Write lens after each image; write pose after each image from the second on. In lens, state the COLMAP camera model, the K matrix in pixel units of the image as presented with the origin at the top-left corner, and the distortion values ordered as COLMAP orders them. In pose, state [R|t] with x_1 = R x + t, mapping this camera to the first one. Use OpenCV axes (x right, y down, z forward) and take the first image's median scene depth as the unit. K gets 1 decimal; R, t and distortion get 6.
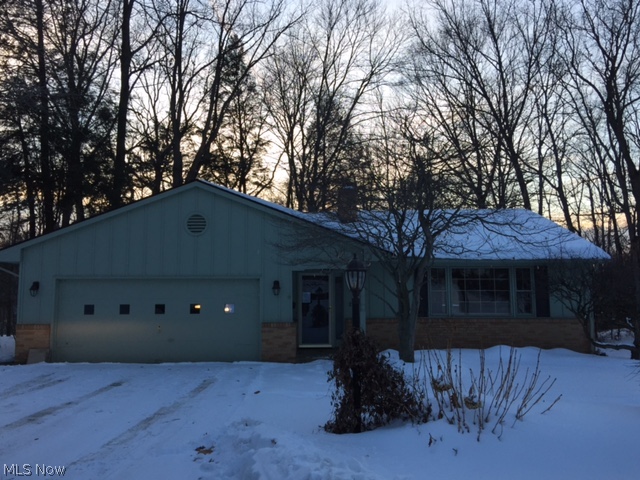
lens RADIAL K [[572.7, 0, 320.0], [0, 572.7, 240.0], [0, 0, 1]] dist [0.004767, -0.010957]
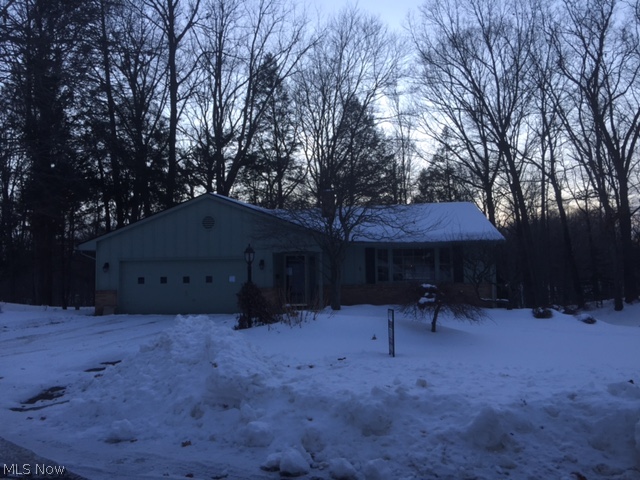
lens RADIAL K [[564.2, 0, 320.0], [0, 564.2, 240.0], [0, 0, 1]] dist [0.003297, 0.004225]
pose [[0.992475, -0.021805, -0.120493, 0.102267], [0.025602, 0.999220, 0.030054, -0.008023], [0.119744, -0.032912, 0.992259, -0.173876]]
